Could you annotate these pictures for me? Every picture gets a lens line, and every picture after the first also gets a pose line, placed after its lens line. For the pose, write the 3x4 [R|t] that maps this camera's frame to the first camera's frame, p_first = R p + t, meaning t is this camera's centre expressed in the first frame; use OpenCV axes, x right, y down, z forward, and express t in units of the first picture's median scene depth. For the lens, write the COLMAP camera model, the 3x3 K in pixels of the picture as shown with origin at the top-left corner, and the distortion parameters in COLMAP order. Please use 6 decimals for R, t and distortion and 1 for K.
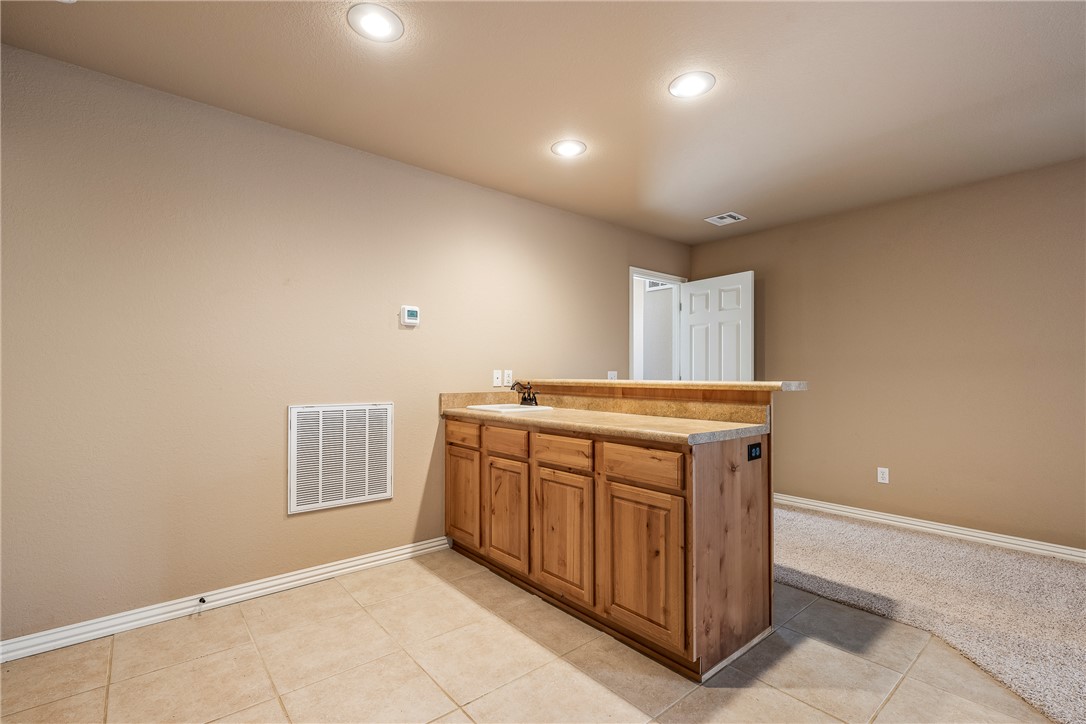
lens RADIAL K [[485.7, 0, 541.8], [0, 485.7, 372.1], [0, 0, 1]] dist [-0.000448, 0.000137]
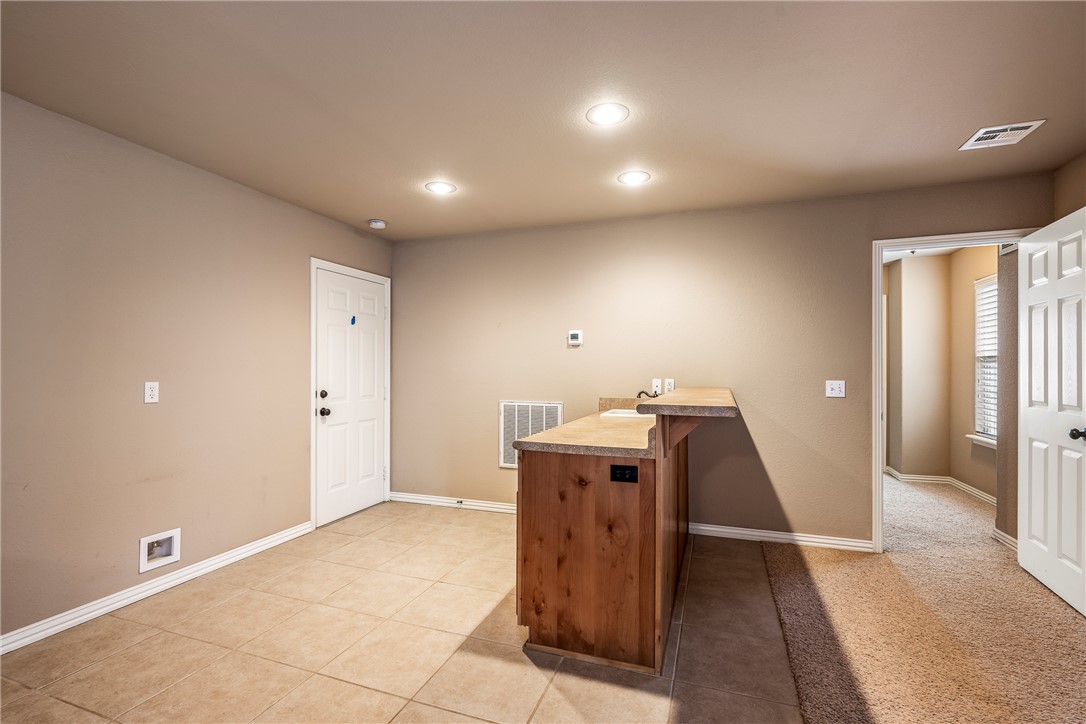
lens RADIAL K [[485.7, 0, 541.8], [0, 485.7, 372.1], [0, 0, 1]] dist [-0.000448, 0.000137]
pose [[0.503225, 0.003896, -0.864147, 1.009584], [0.004161, 0.999967, 0.006932, -0.039524], [0.864145, -0.007085, 0.503192, 0.312120]]
